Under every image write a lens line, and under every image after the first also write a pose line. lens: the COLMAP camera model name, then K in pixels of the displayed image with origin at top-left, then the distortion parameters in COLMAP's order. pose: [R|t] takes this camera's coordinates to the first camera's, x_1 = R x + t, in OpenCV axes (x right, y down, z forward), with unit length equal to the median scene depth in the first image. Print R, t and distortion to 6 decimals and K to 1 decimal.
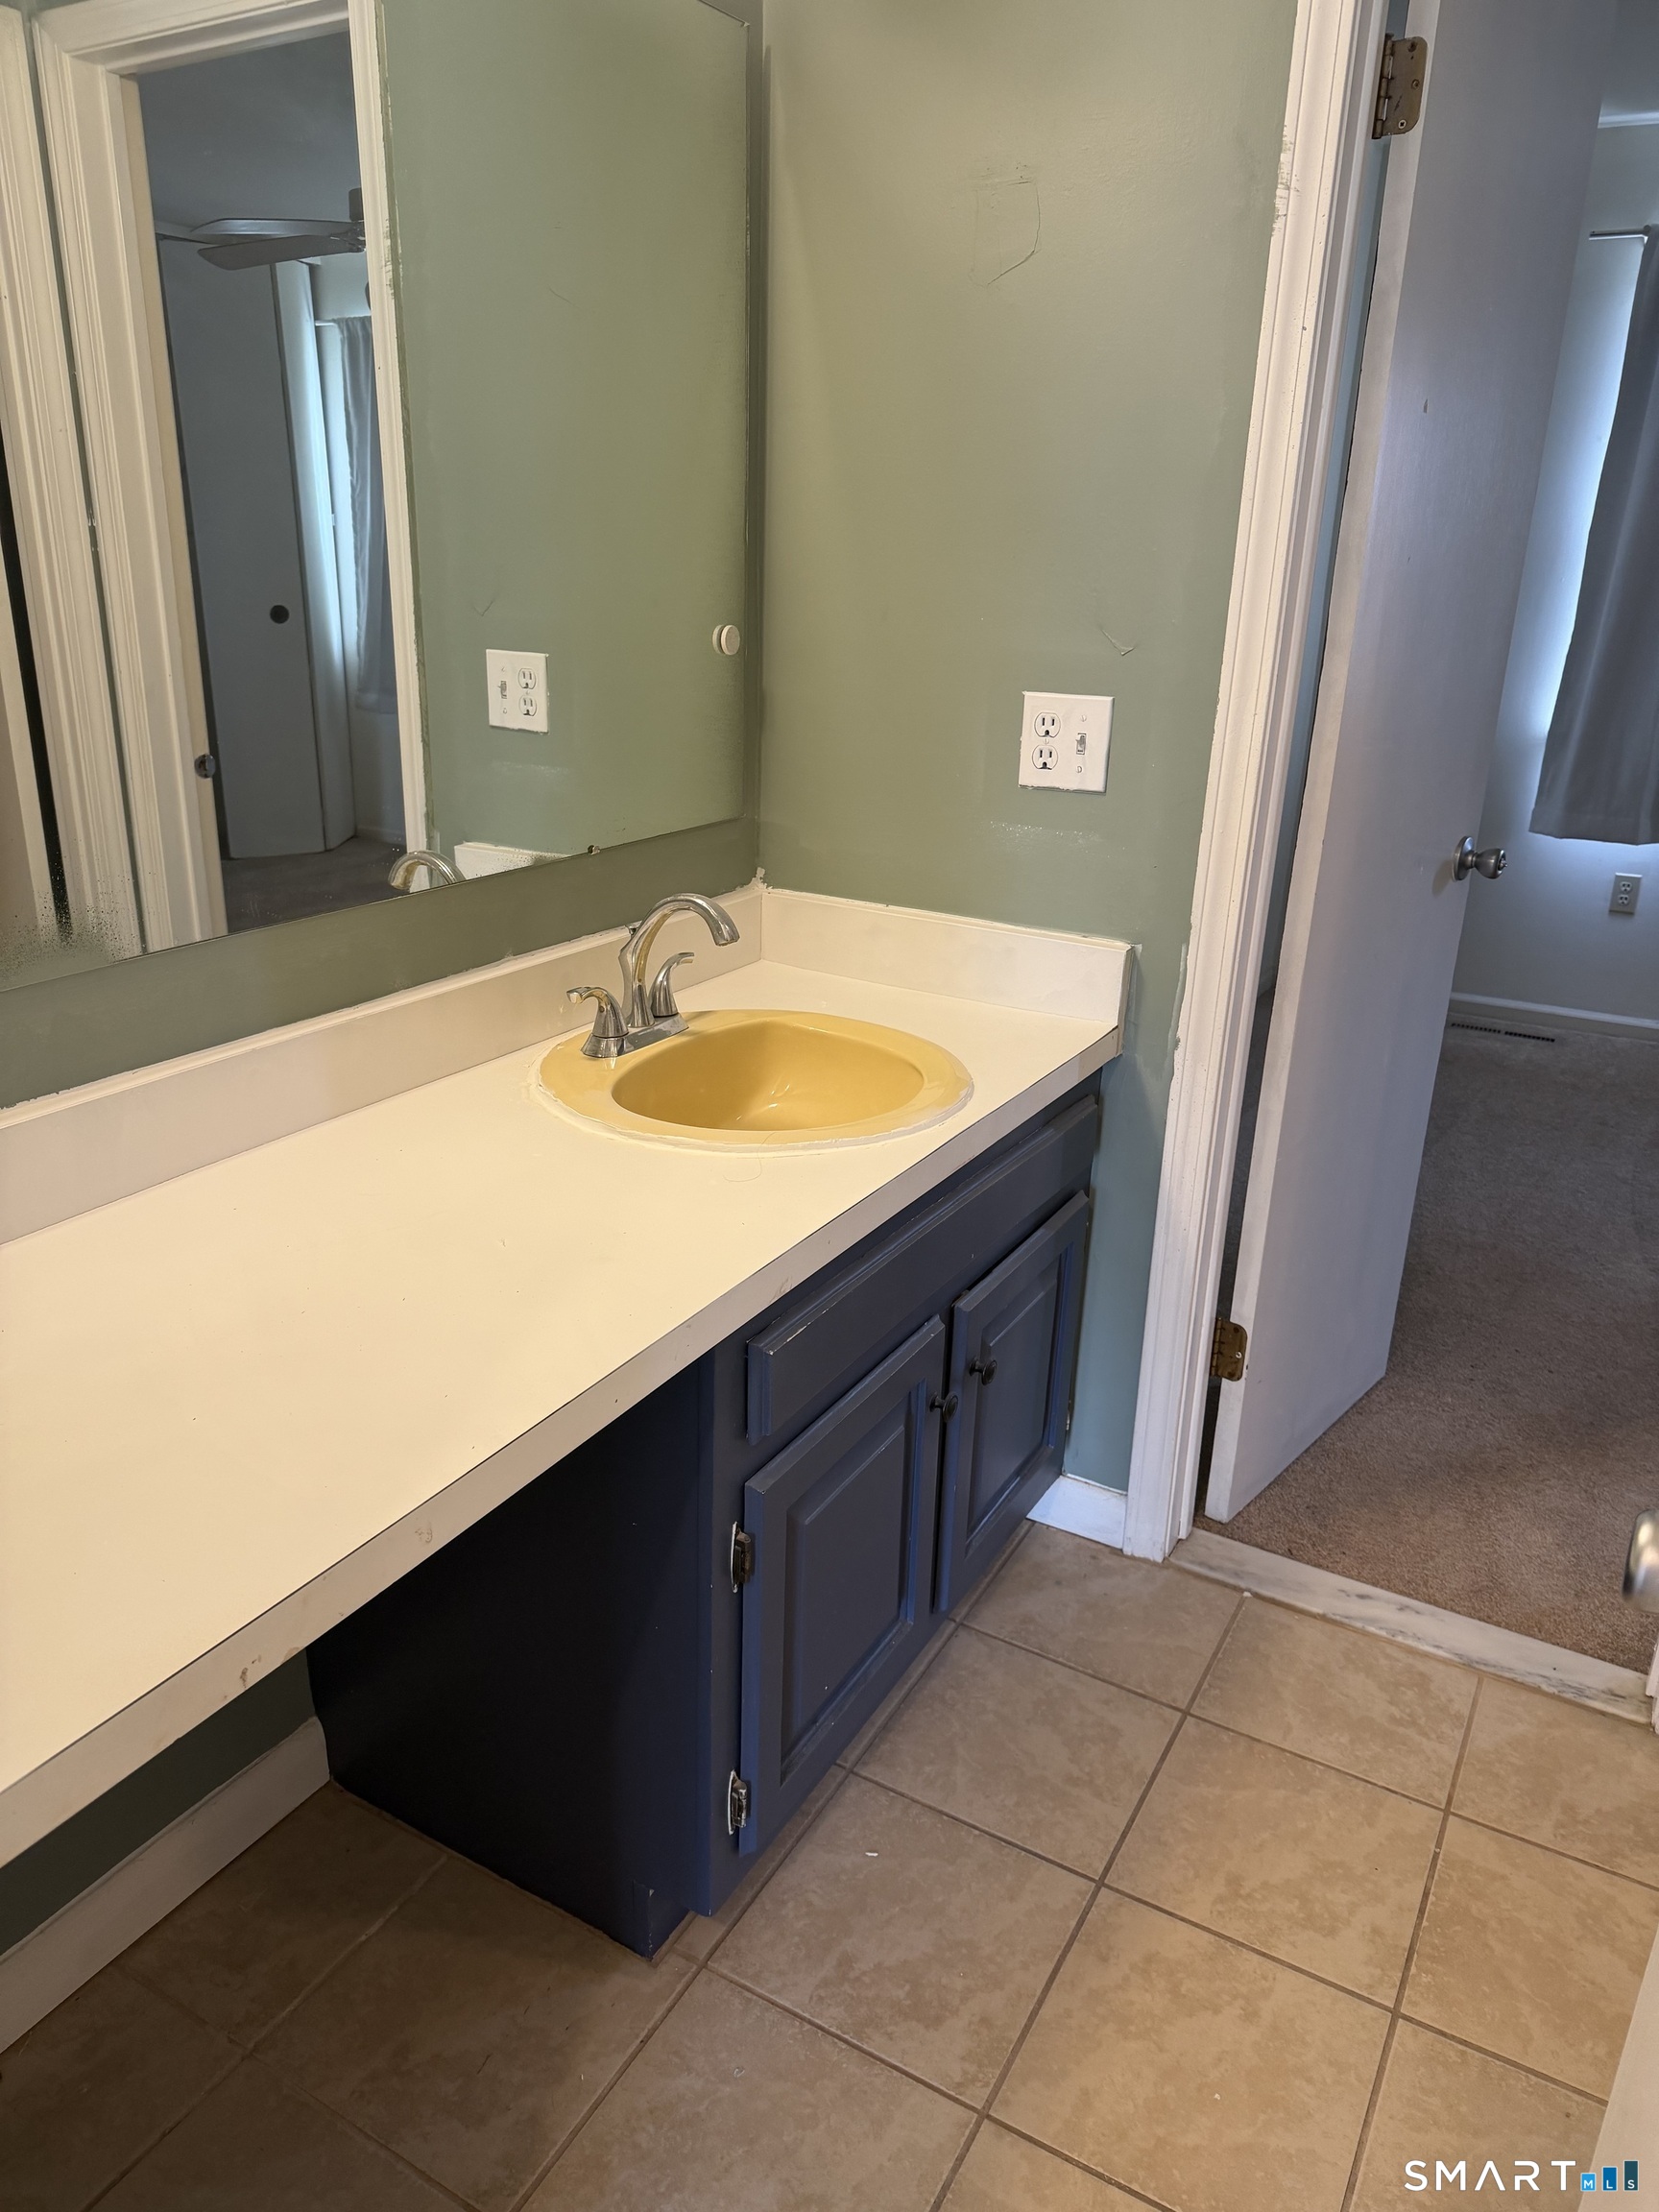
lens RADIAL K [[1572.1, 0, 825.2], [0, 1572.1, 1117.0], [0, 0, 1]] dist [0.060967, -0.080868]
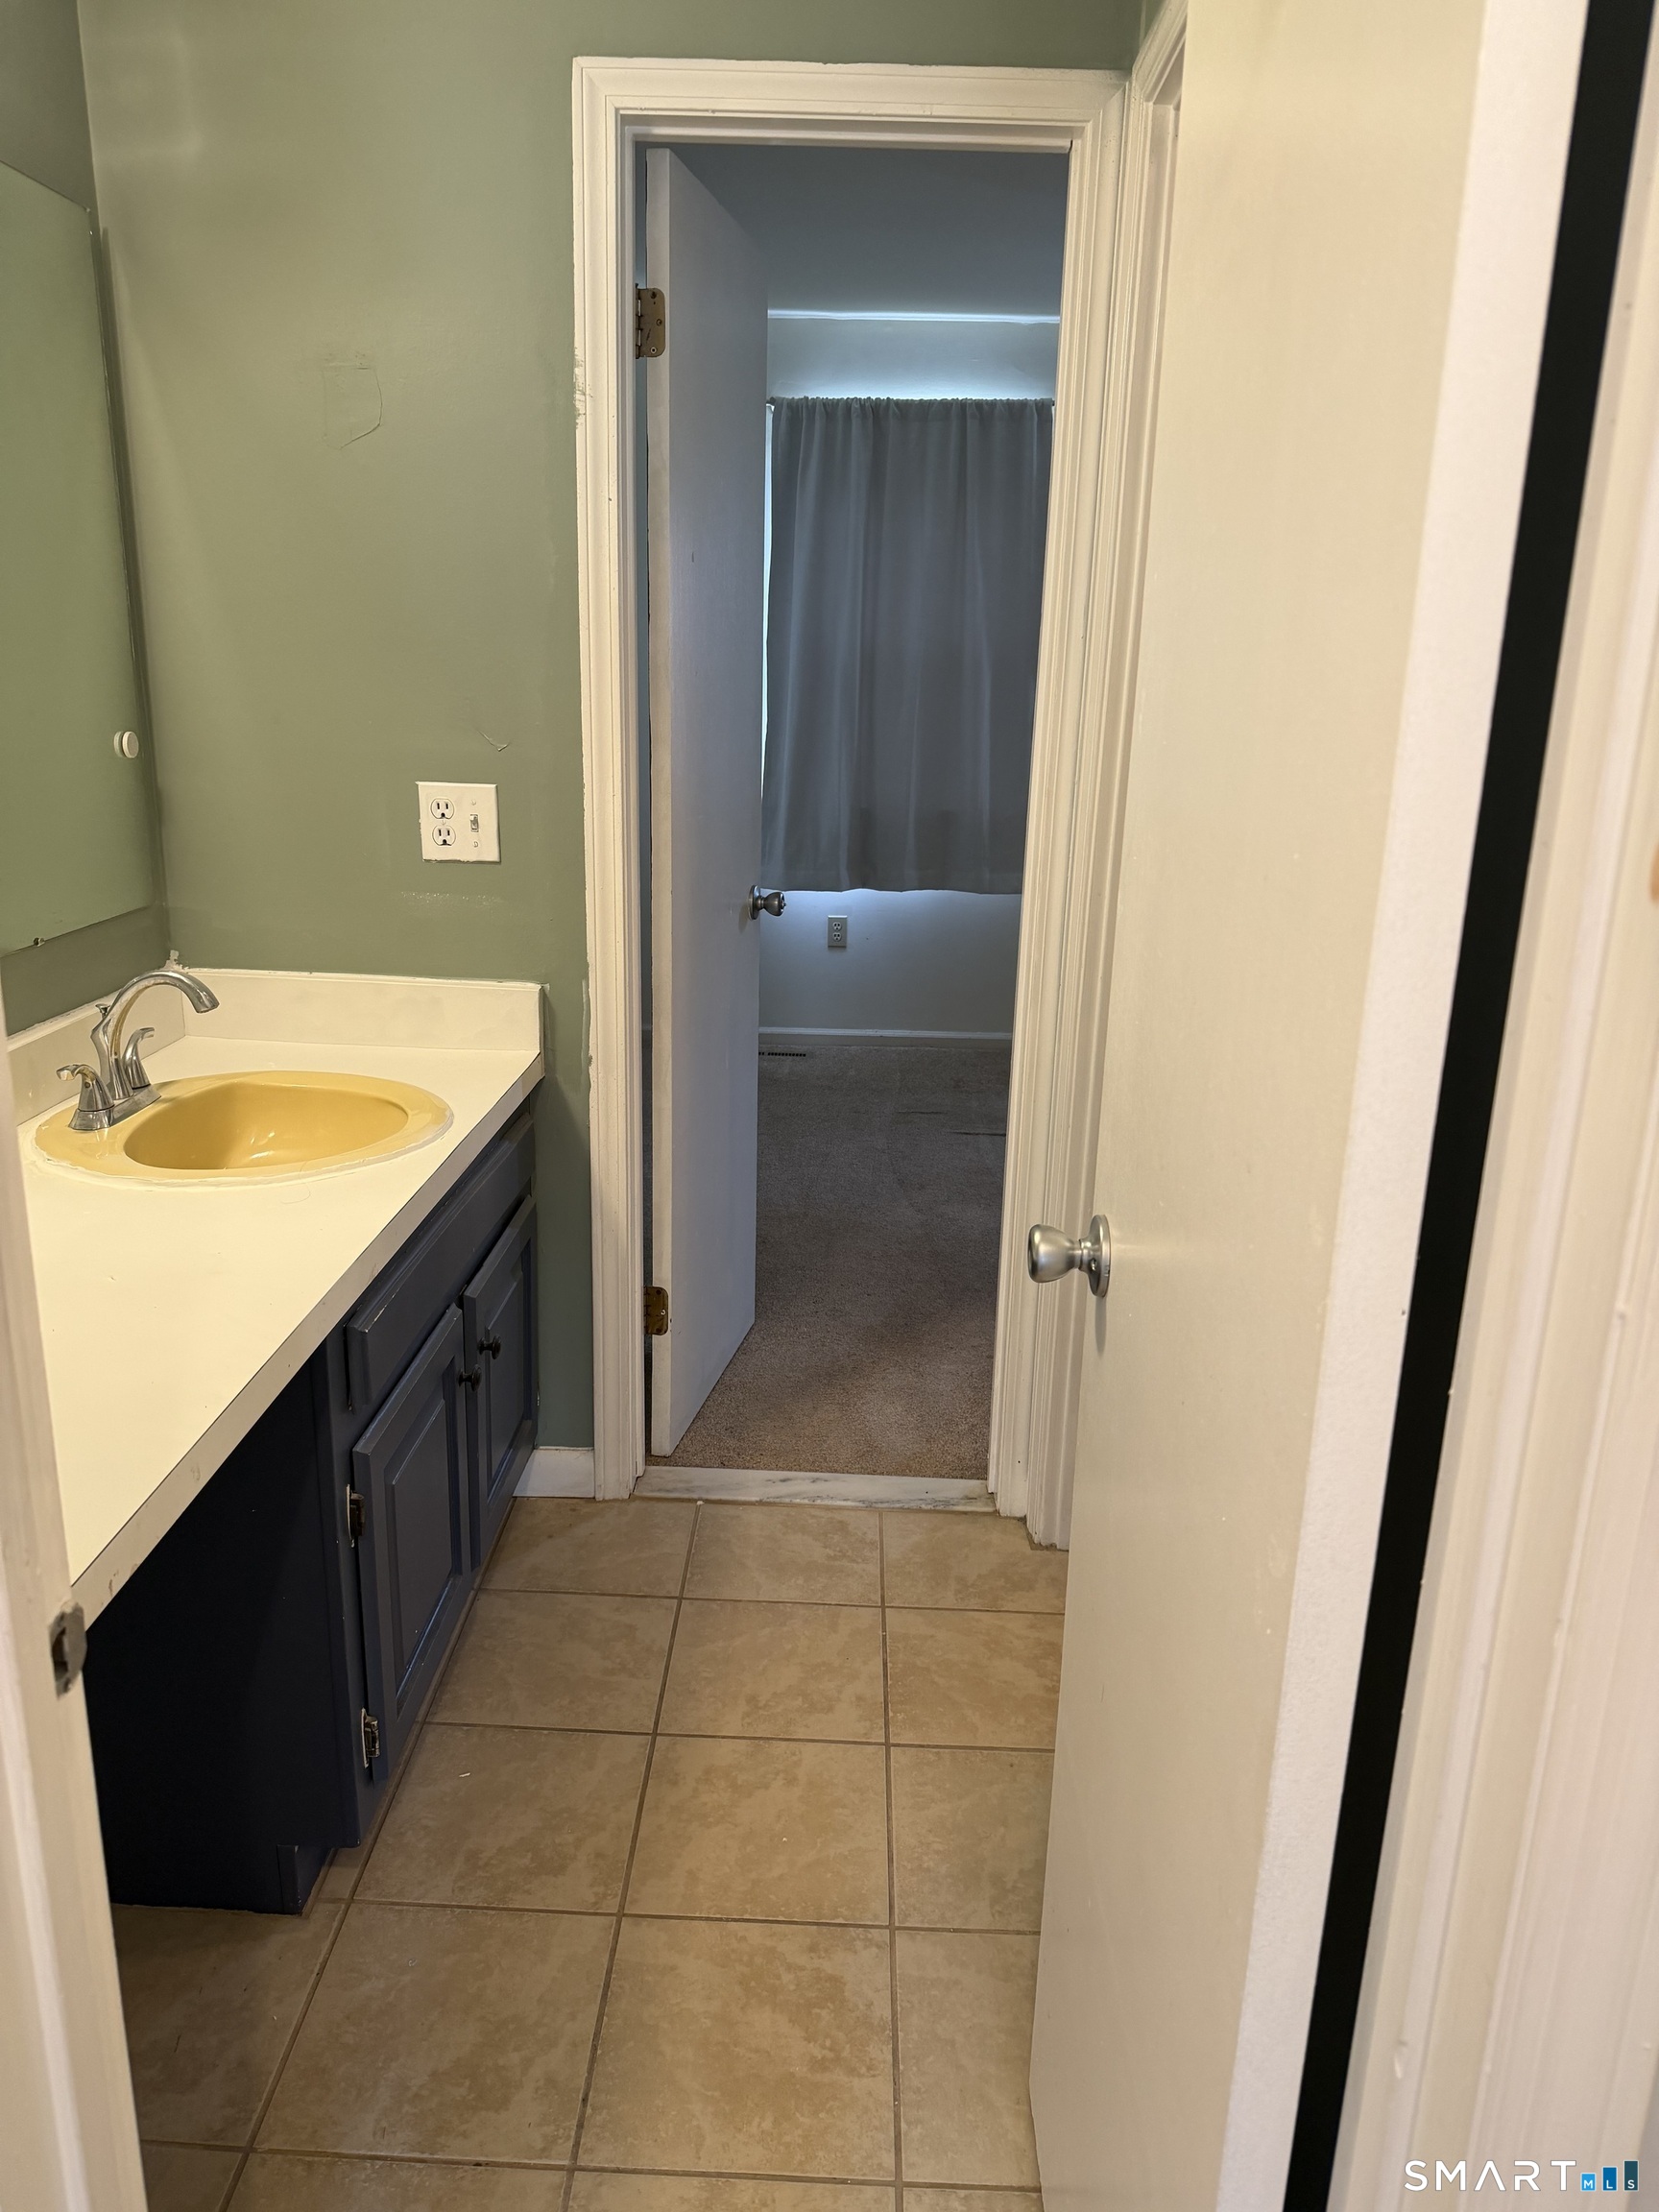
lens RADIAL K [[1565.1, 0, 825.4], [0, 1565.1, 1108.1], [0, 0, 1]] dist [0.059624, -0.080507]
pose [[0.879493, -0.131031, 0.457519, -0.188266], [0.158714, 0.987070, -0.022405, 0.049340], [-0.448668, 0.092320, 0.888917, -0.171029]]
